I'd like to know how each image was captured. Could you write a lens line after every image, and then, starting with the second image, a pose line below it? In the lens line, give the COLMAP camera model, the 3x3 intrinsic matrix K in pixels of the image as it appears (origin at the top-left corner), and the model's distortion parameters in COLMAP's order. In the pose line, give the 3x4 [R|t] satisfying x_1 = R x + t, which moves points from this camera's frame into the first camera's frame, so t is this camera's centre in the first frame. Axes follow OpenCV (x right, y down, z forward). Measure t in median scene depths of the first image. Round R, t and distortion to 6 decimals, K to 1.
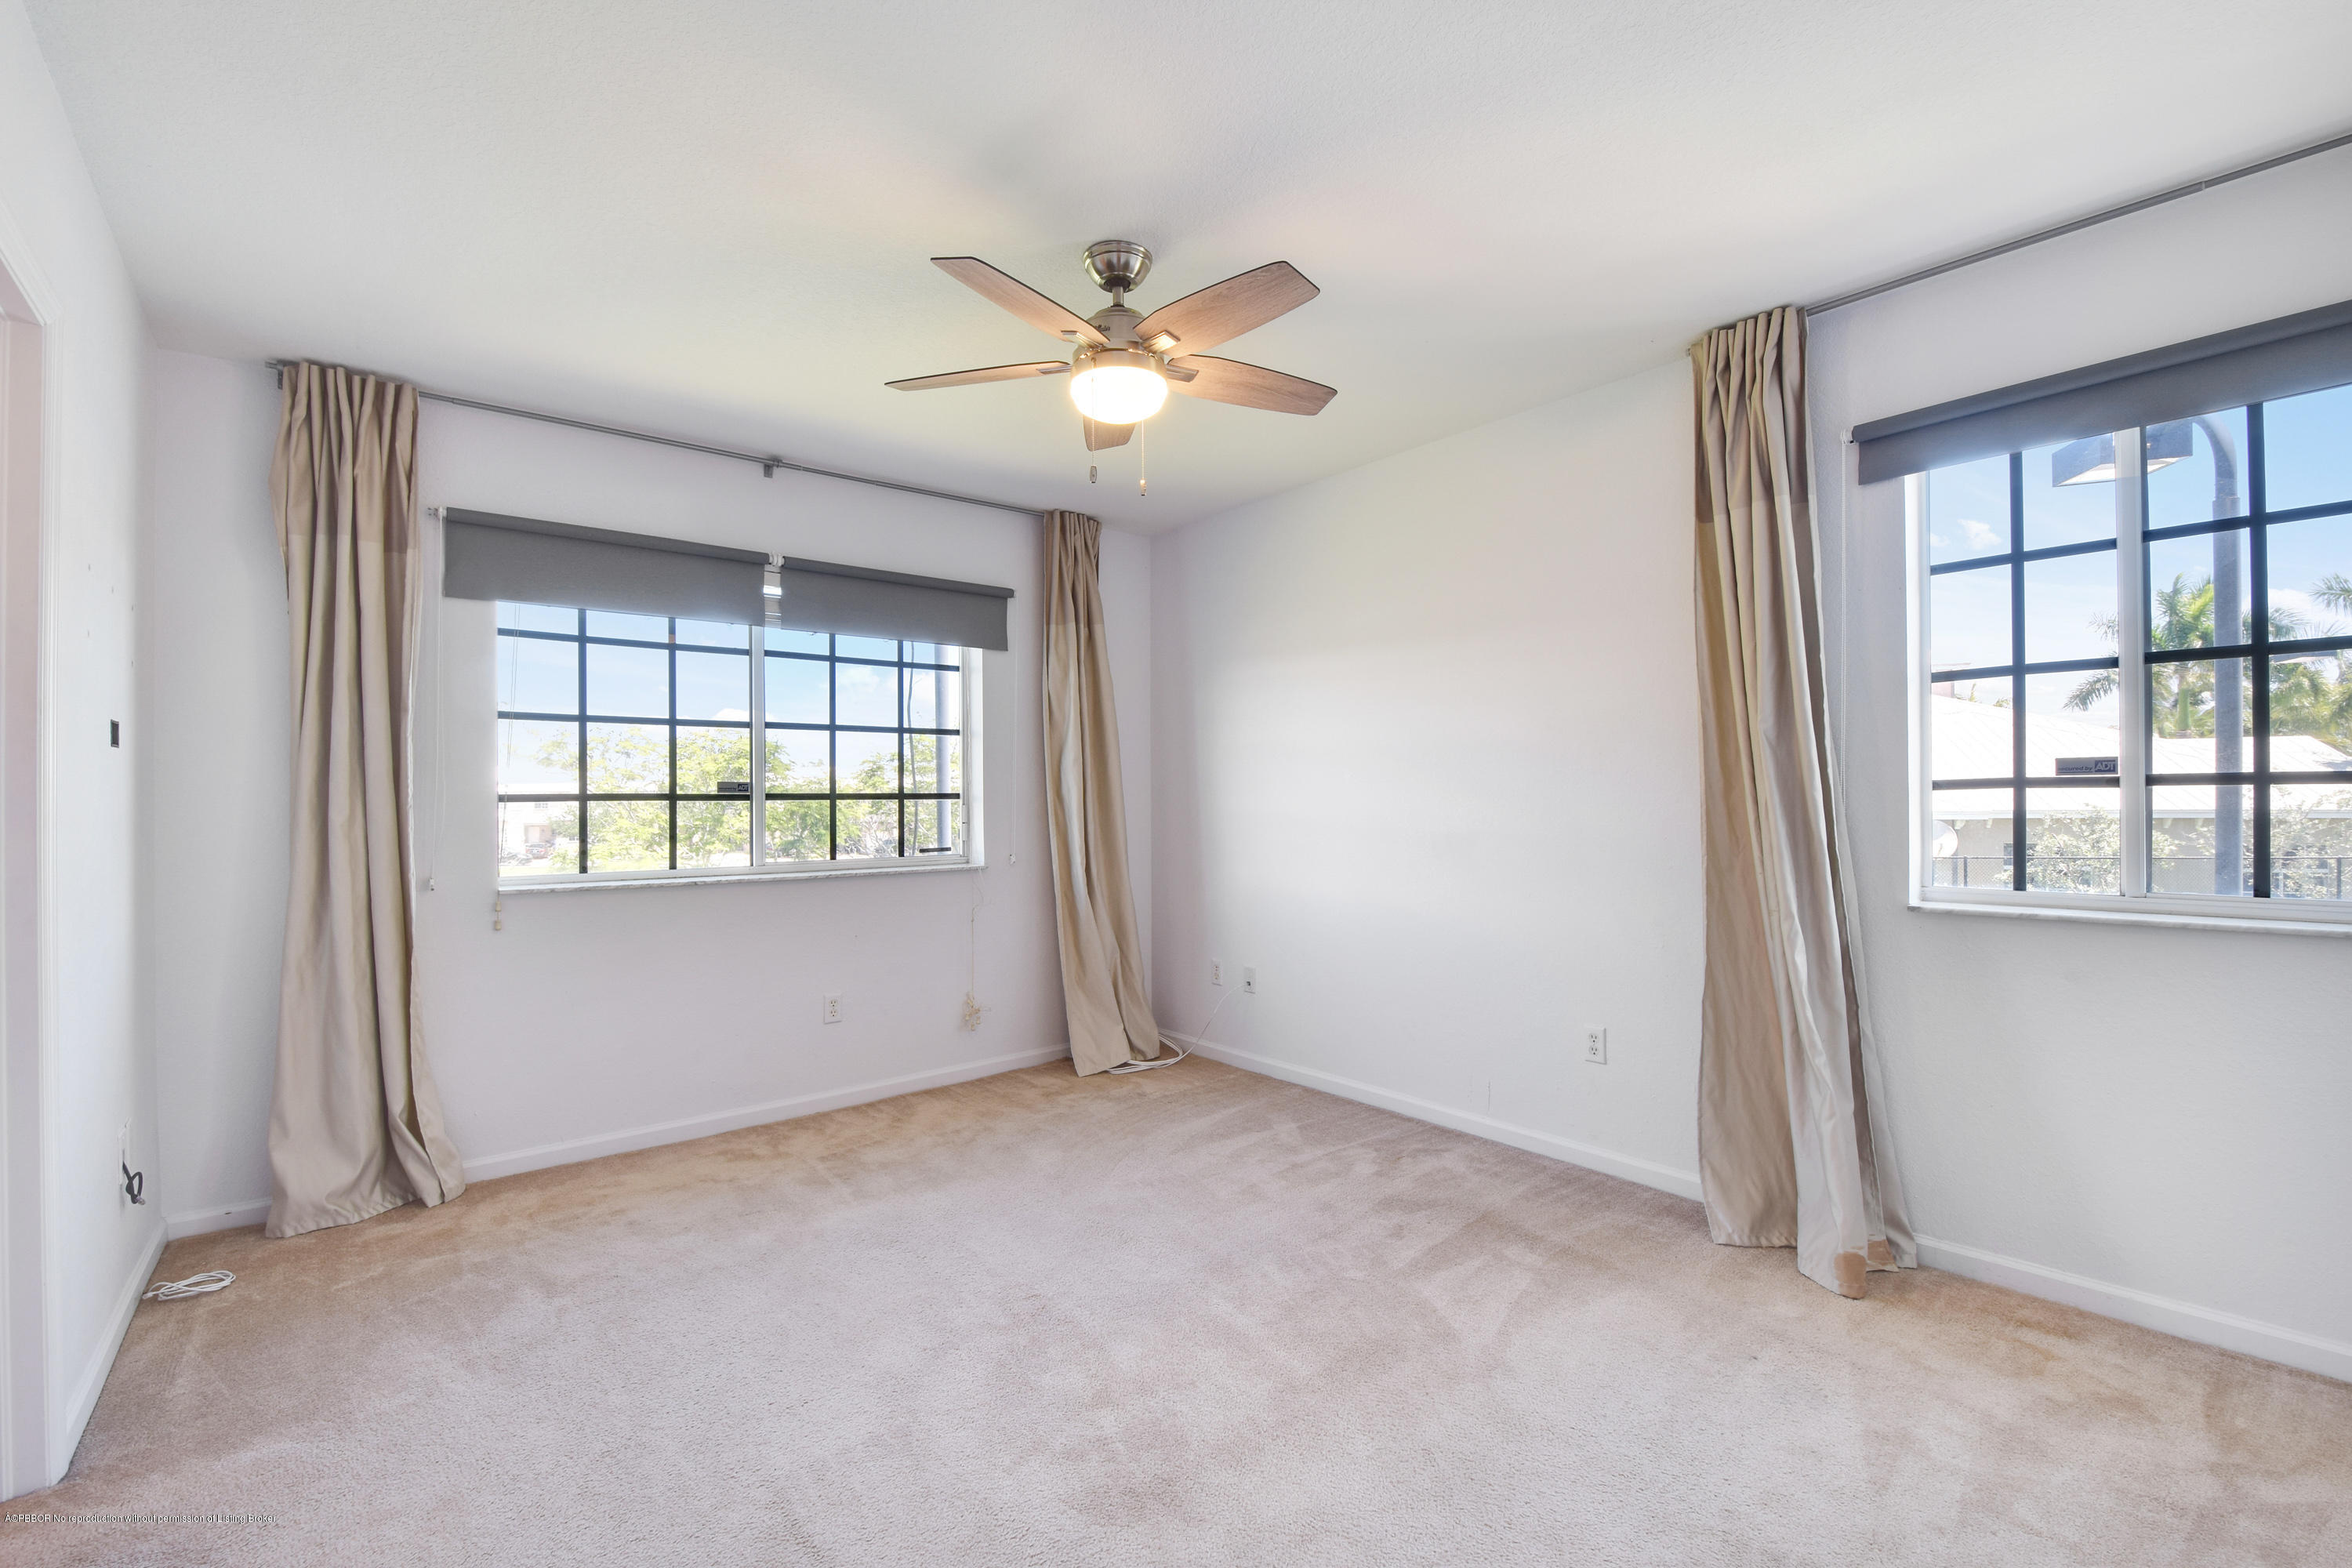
lens RADIAL K [[1044.8, 0, 1208.0], [0, 1044.8, 798.4], [0, 0, 1]] dist [0.041129, -0.037004]
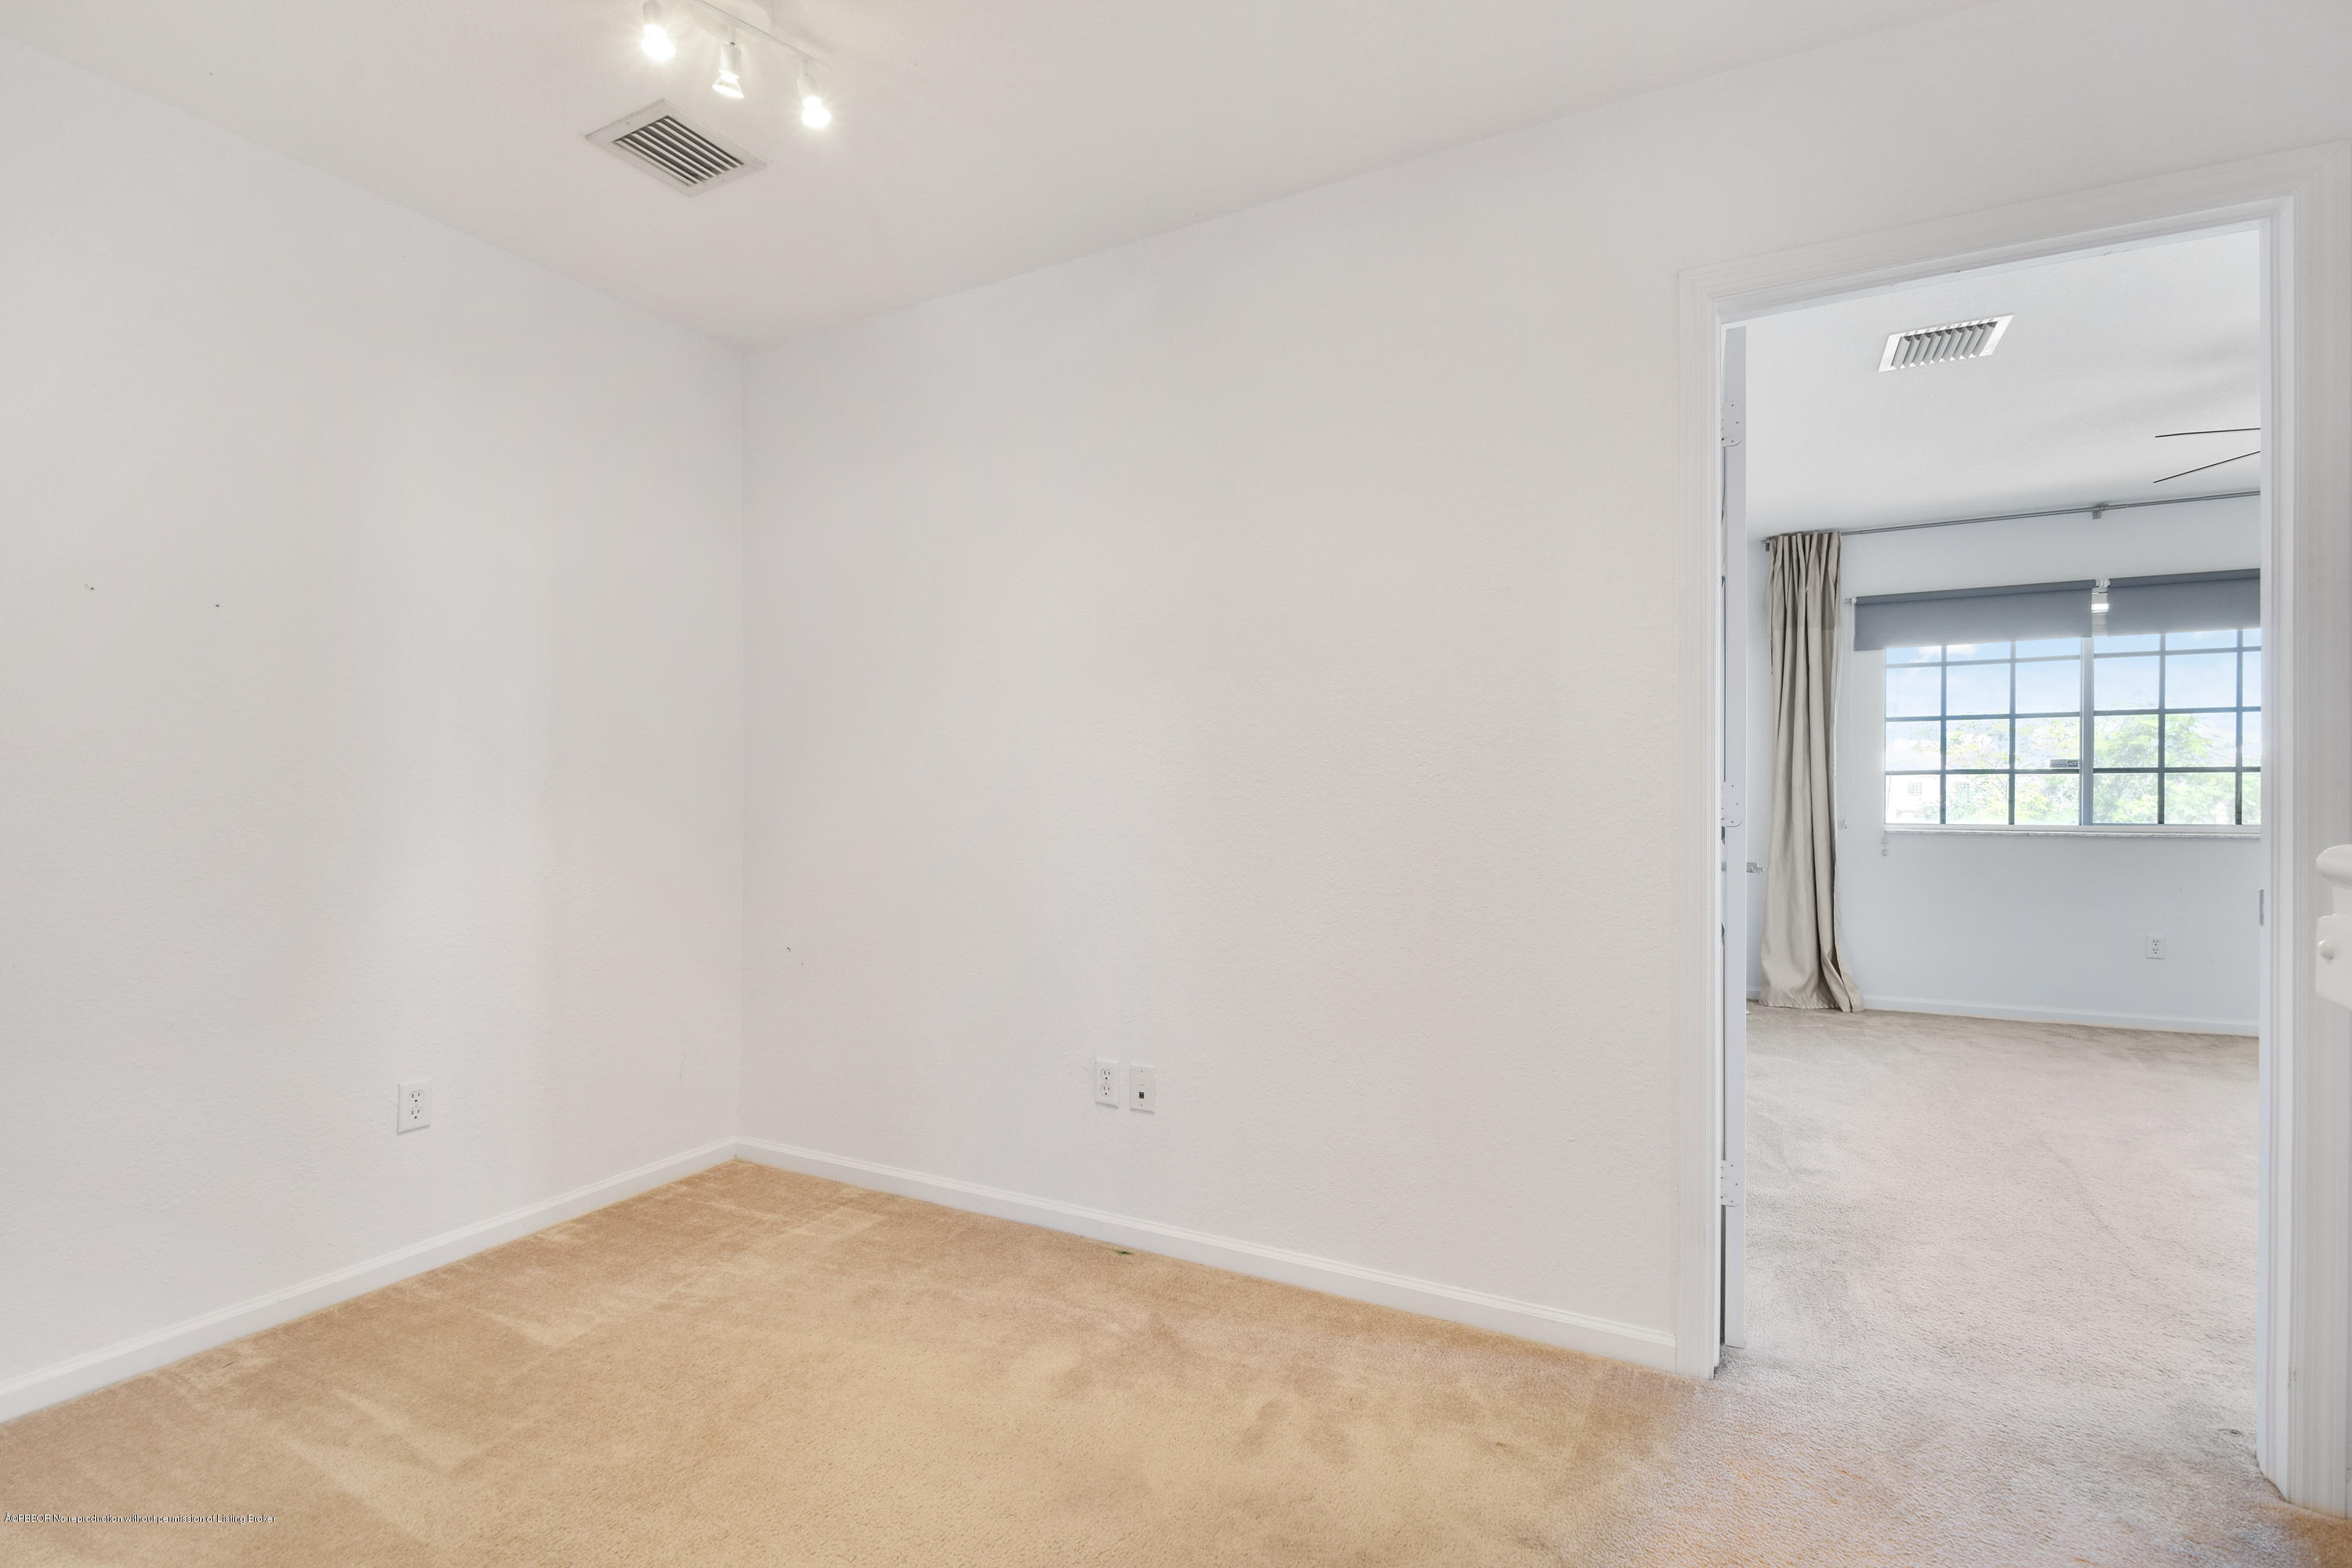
lens RADIAL K [[1044.8, 0, 1208.0], [0, 1044.8, 798.4], [0, 0, 1]] dist [0.041129, -0.037004]
pose [[0.375724, 0.013175, -0.926638, 0.388777], [0.002184, 0.999884, 0.015102, 0.011266], [0.926729, -0.007698, 0.375651, -0.505848]]
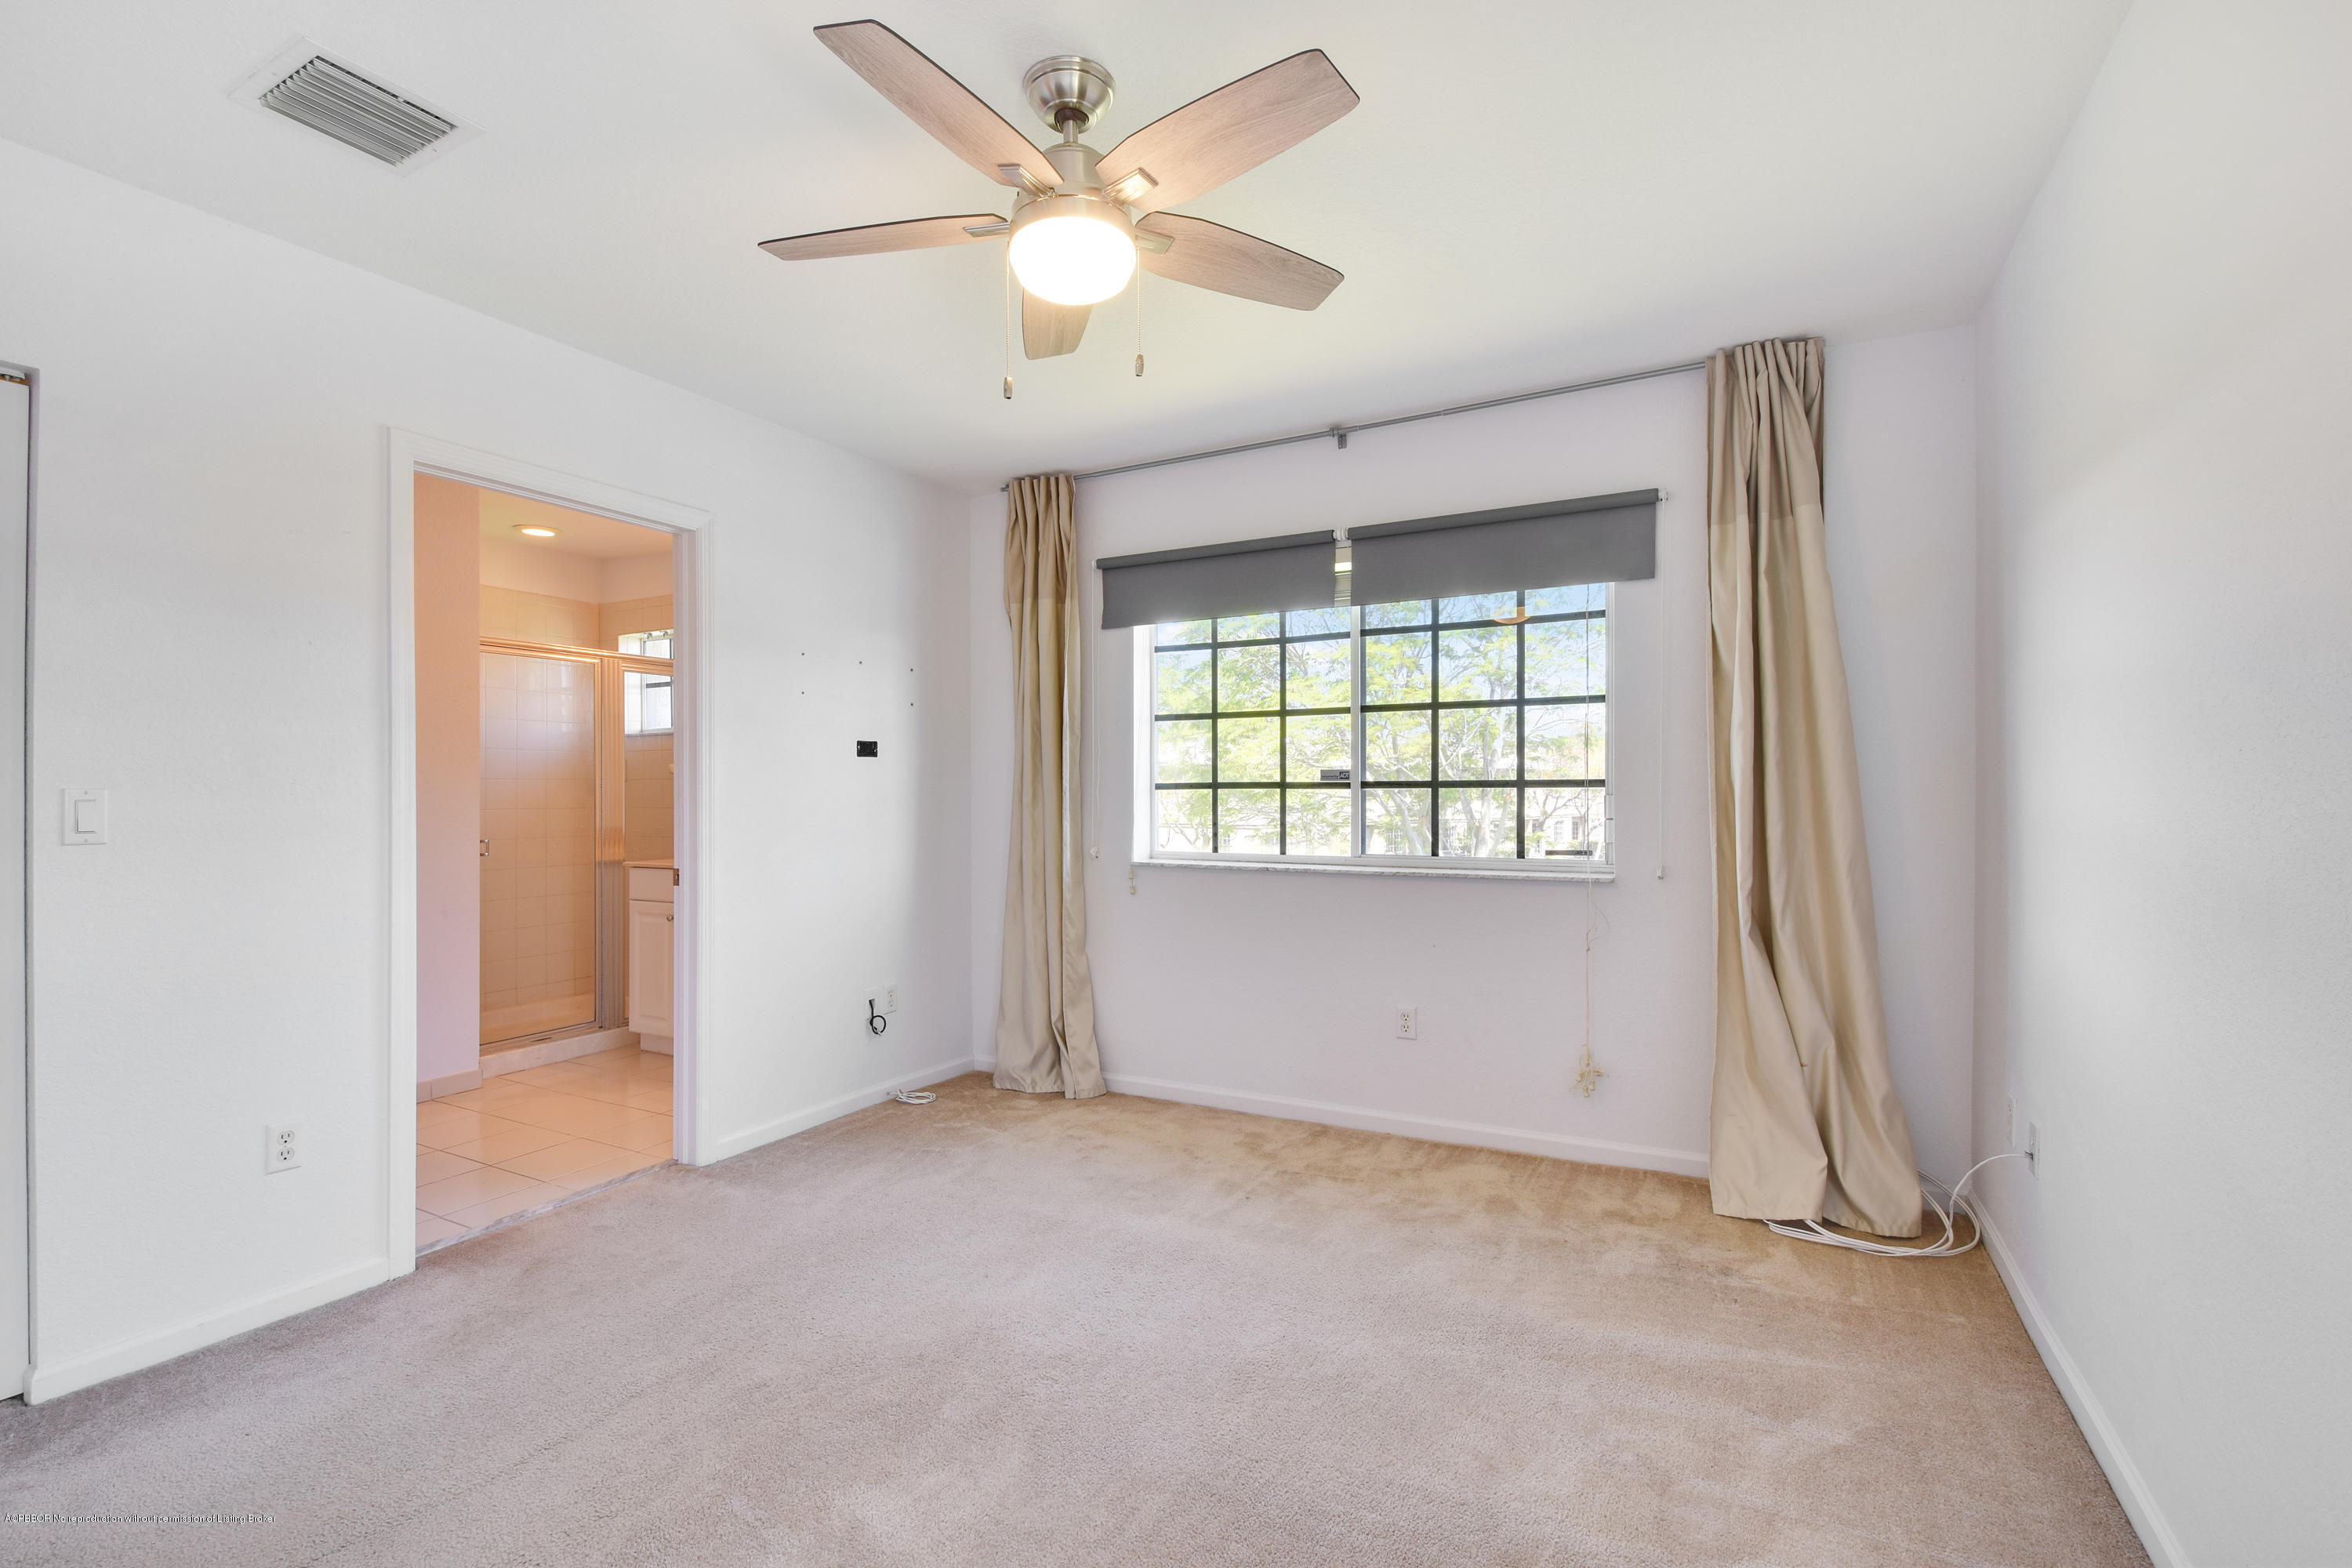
lens RADIAL K [[1068.8, 0, 1122.5], [0, 1068.8, 790.9], [0, 0, 1]] dist [0.000790, -0.000098]
pose [[0.348951, 0.006410, -0.937119, 0.451802], [0.003358, 0.999962, 0.008090, -0.004992], [0.937135, -0.005970, 0.348916, 0.515596]]
